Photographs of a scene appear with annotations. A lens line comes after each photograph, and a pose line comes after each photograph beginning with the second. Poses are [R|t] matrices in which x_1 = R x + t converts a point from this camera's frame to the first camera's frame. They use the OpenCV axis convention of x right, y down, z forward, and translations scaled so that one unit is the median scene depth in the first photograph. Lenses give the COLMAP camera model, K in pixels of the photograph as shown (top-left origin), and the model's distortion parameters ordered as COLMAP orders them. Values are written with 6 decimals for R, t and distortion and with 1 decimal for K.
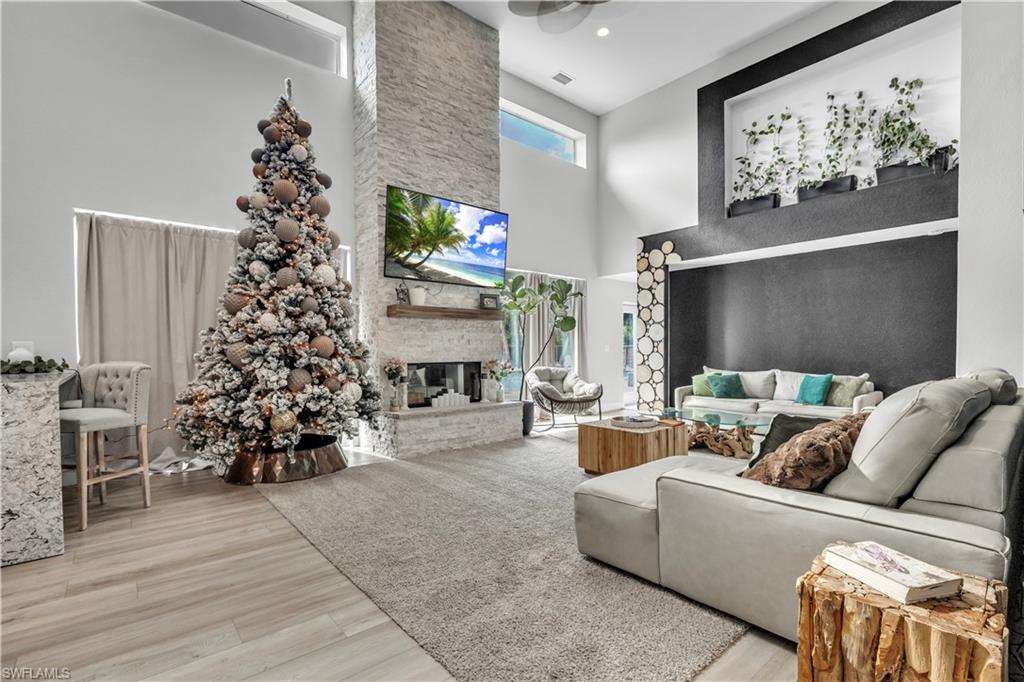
lens RADIAL K [[493.0, 0, 530.8], [0, 493.0, 356.2], [0, 0, 1]] dist [0.000490, -0.000148]
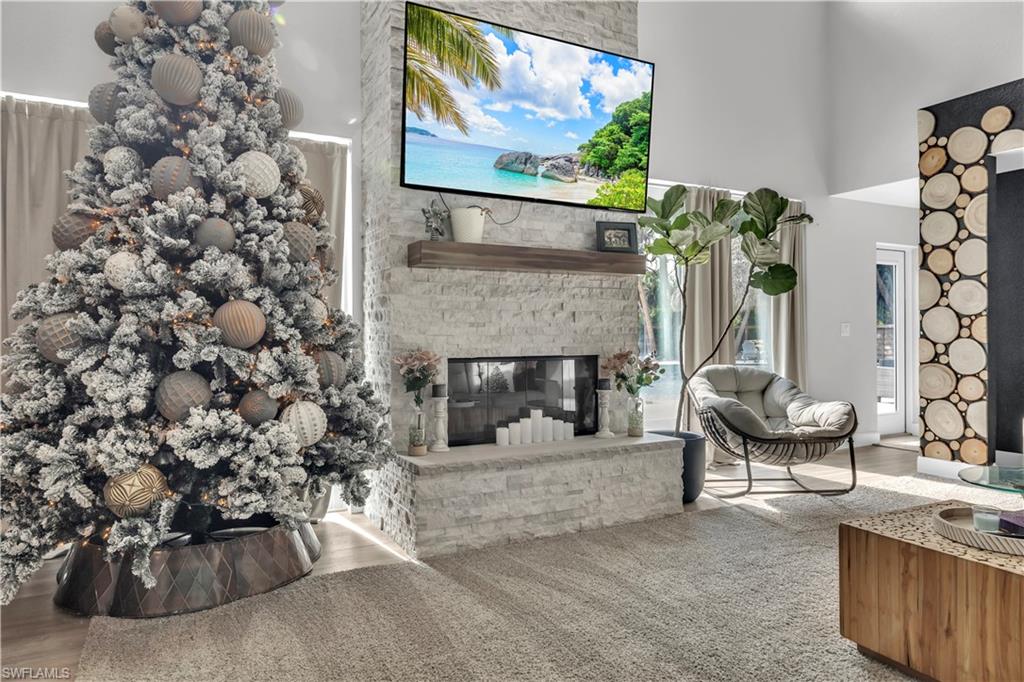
lens RADIAL K [[658.8, 0, 489.0], [0, 658.8, 337.8], [0, 0, 1]] dist [0.002543, -0.000200]
pose [[0.958389, 0.004262, -0.285434, -0.017440], [-0.005767, 0.999974, -0.004434, -0.003827], [0.285408, 0.005895, 0.958388, 0.370519]]
